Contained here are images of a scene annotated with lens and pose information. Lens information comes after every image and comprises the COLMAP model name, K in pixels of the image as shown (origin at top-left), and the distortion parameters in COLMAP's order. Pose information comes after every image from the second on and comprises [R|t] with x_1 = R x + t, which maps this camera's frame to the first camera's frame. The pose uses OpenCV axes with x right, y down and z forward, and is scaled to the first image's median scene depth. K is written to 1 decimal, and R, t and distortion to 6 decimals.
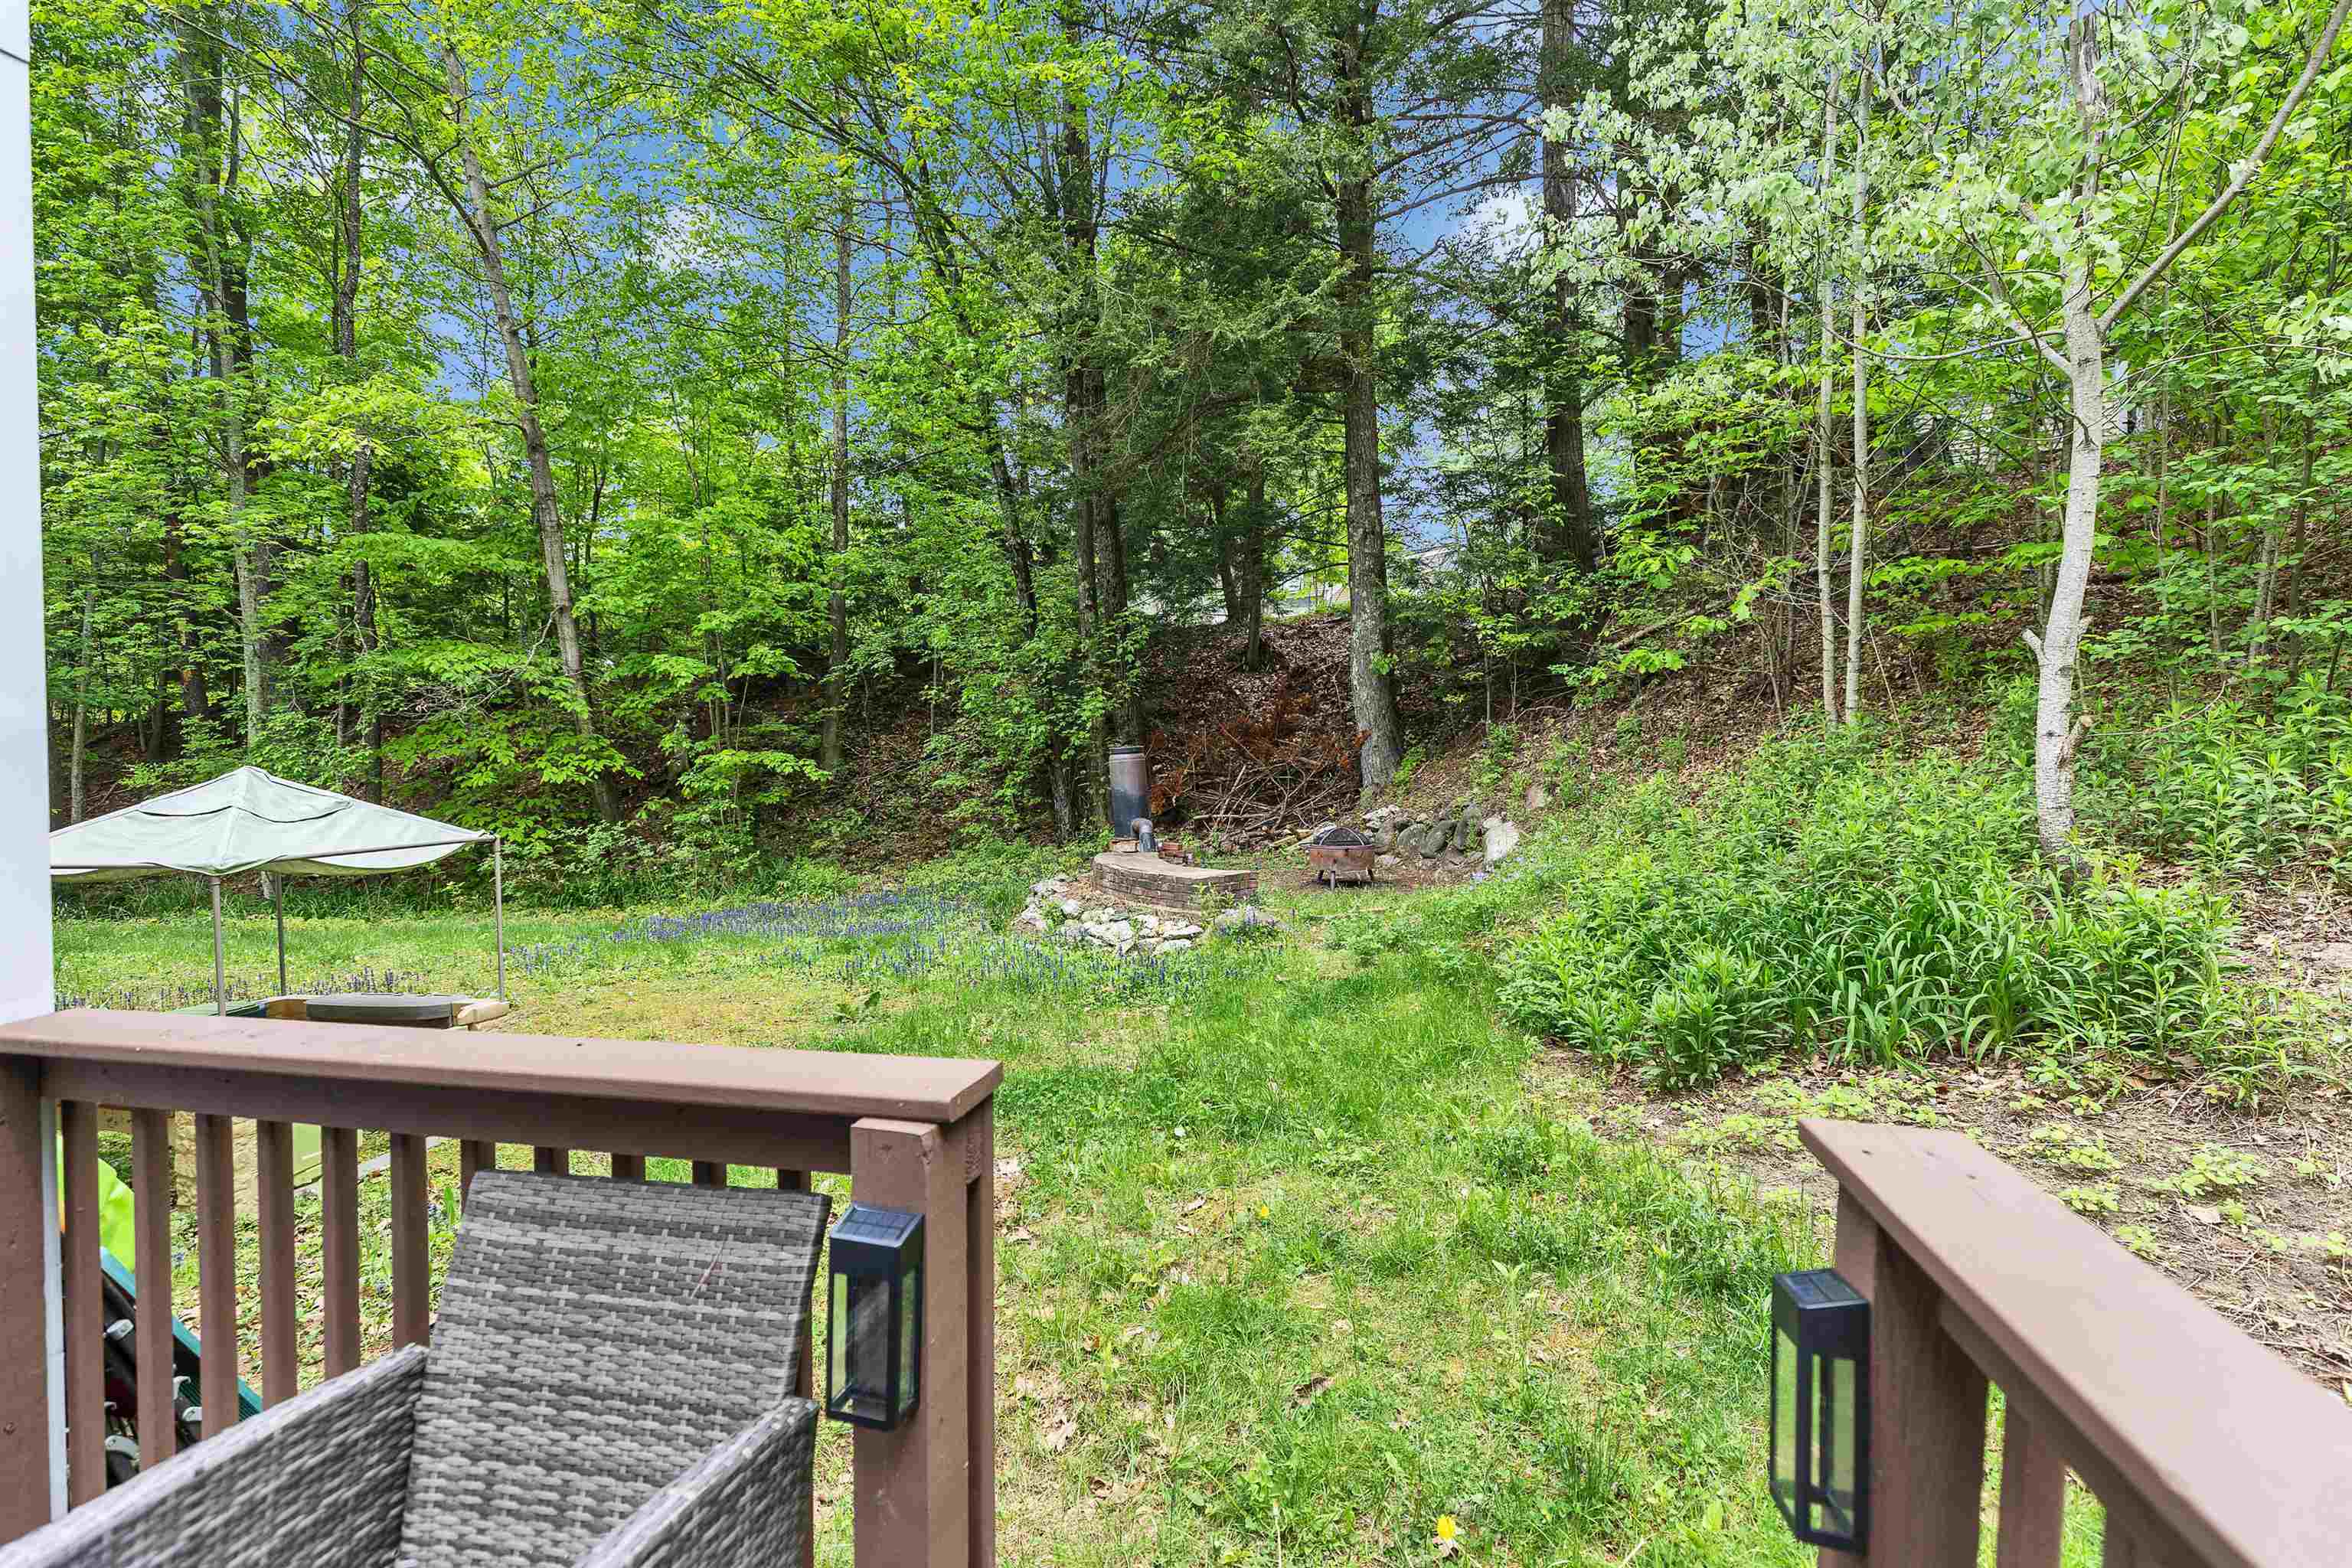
lens RADIAL K [[1072.5, 0, 1167.1], [0, 1072.5, 777.4], [0, 0, 1]] dist [0.004451, -0.000906]
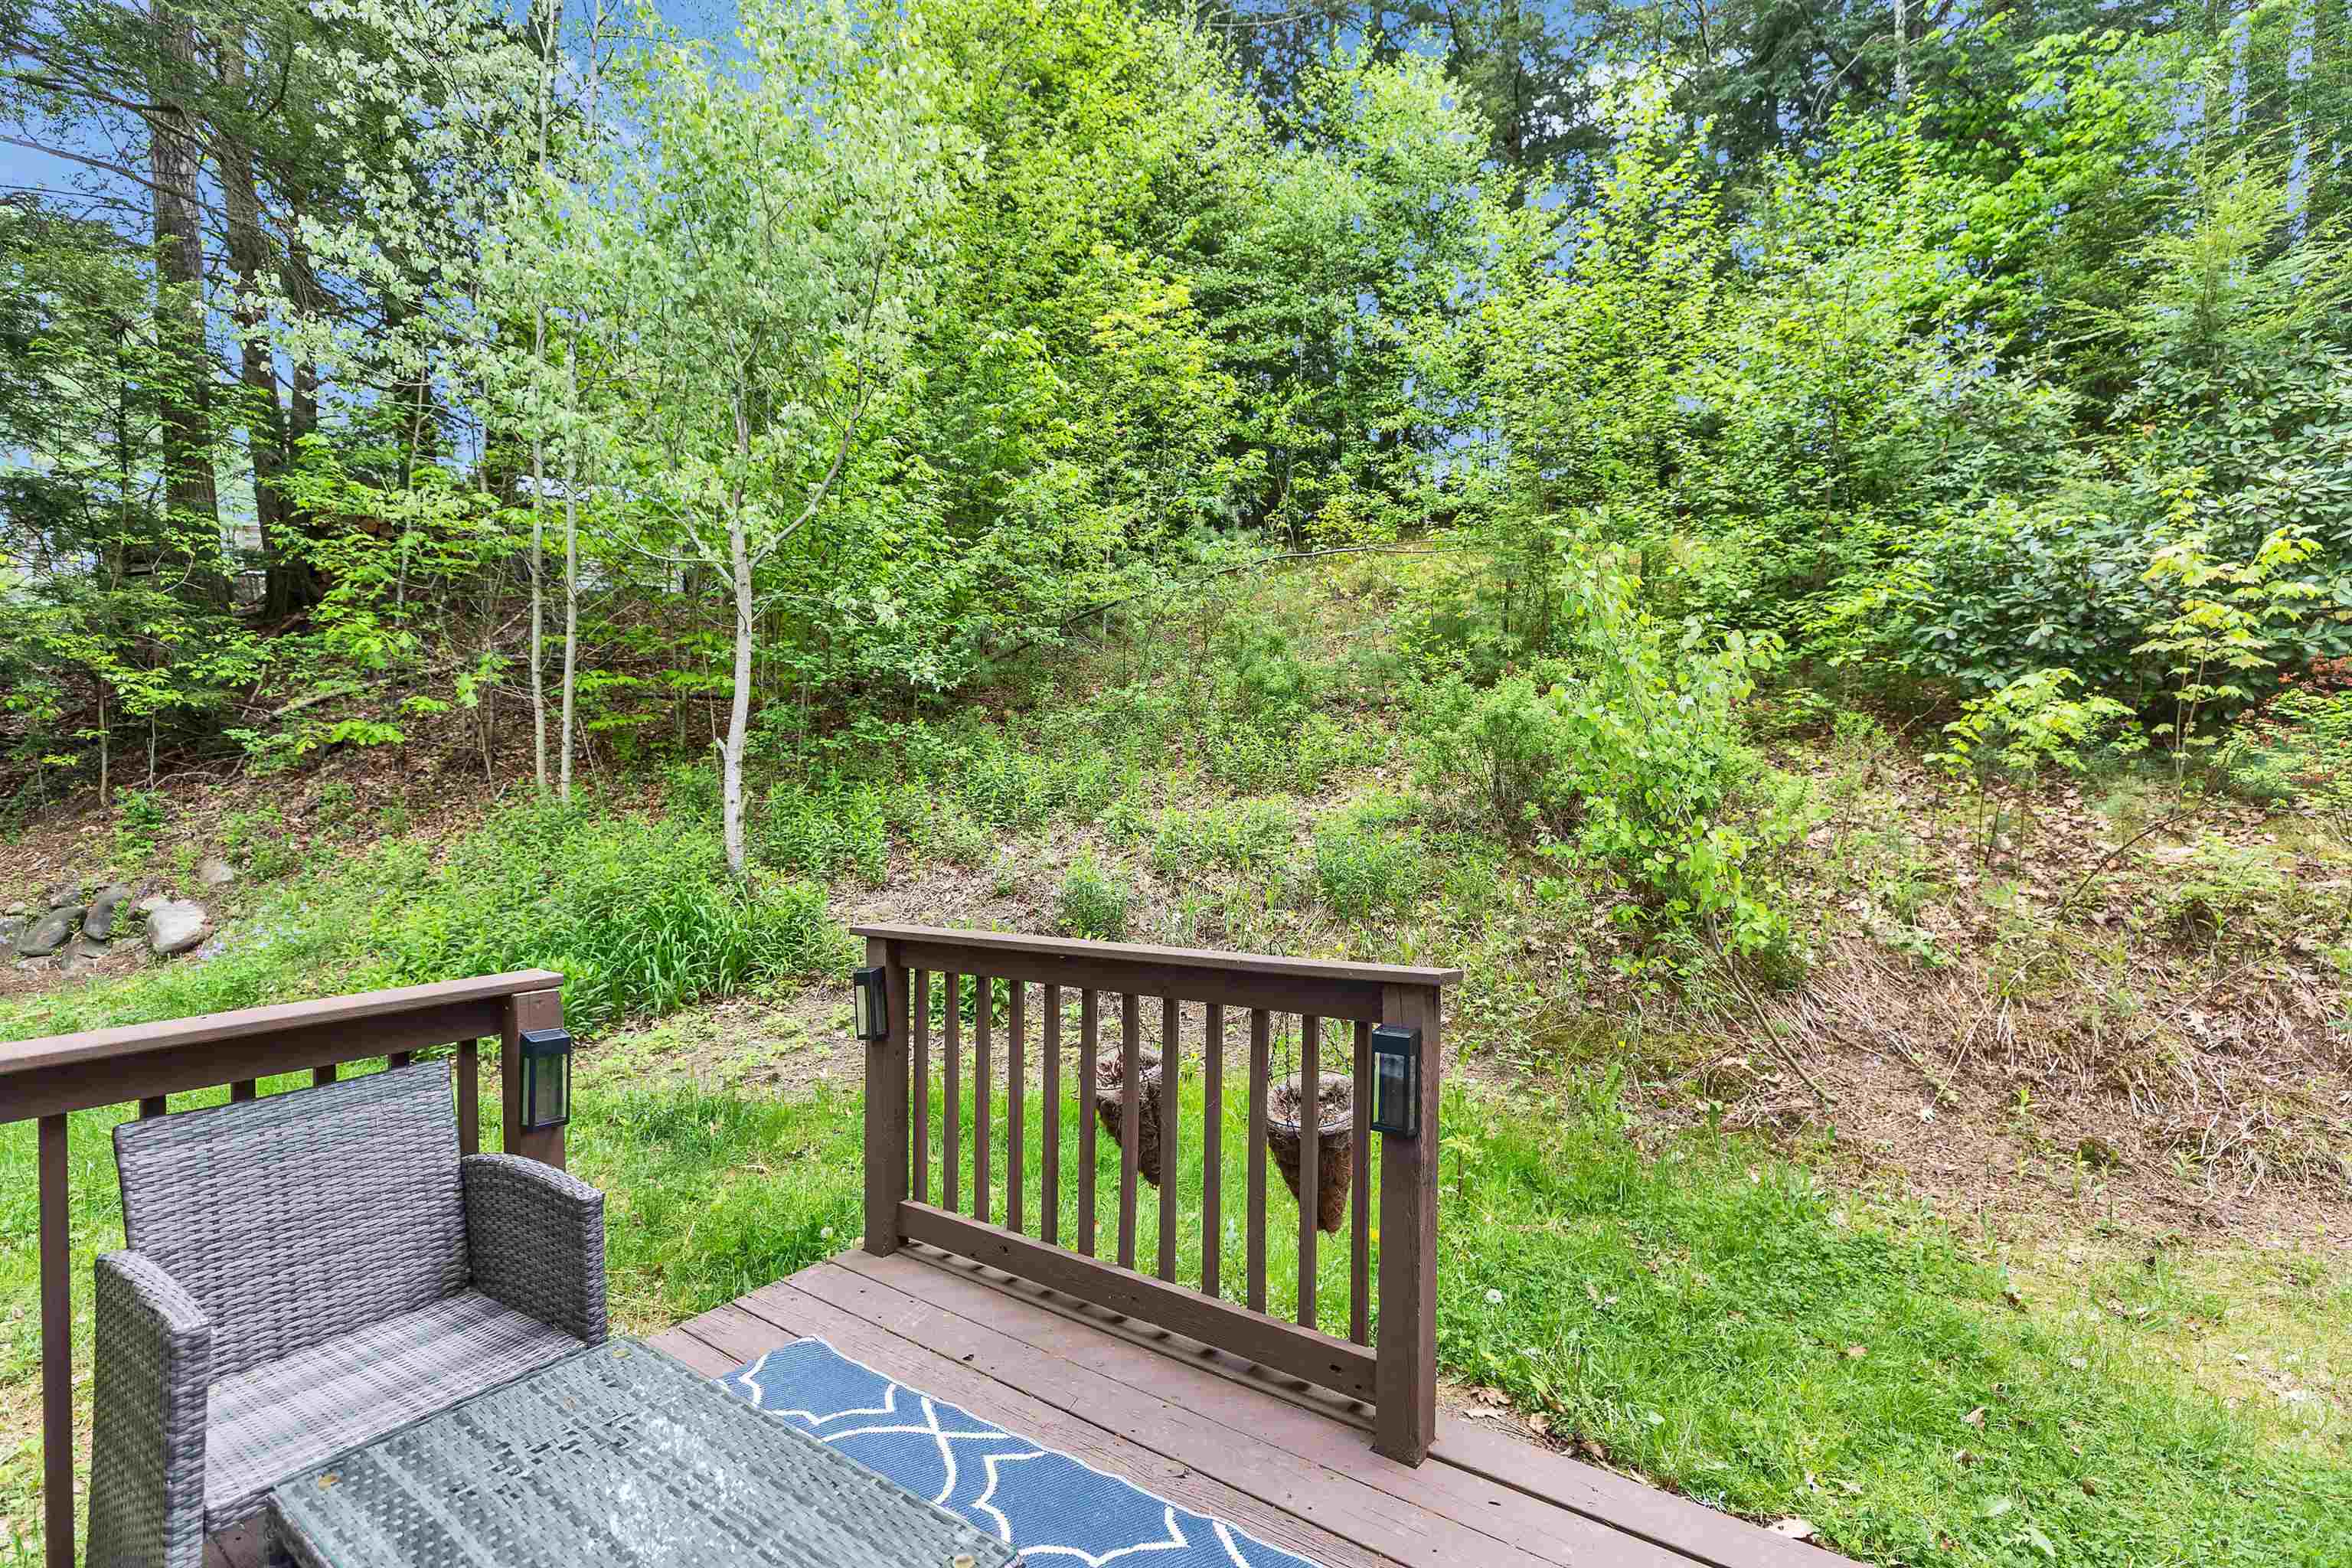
lens RADIAL K [[1072.5, 0, 1167.1], [0, 1072.5, 777.4], [0, 0, 1]] dist [0.004451, -0.000906]
pose [[0.369731, 0.016597, 0.928991, -0.246915], [0.040380, 0.998609, -0.033912, 0.002777], [-0.928261, 0.050050, 0.368546, -0.123797]]
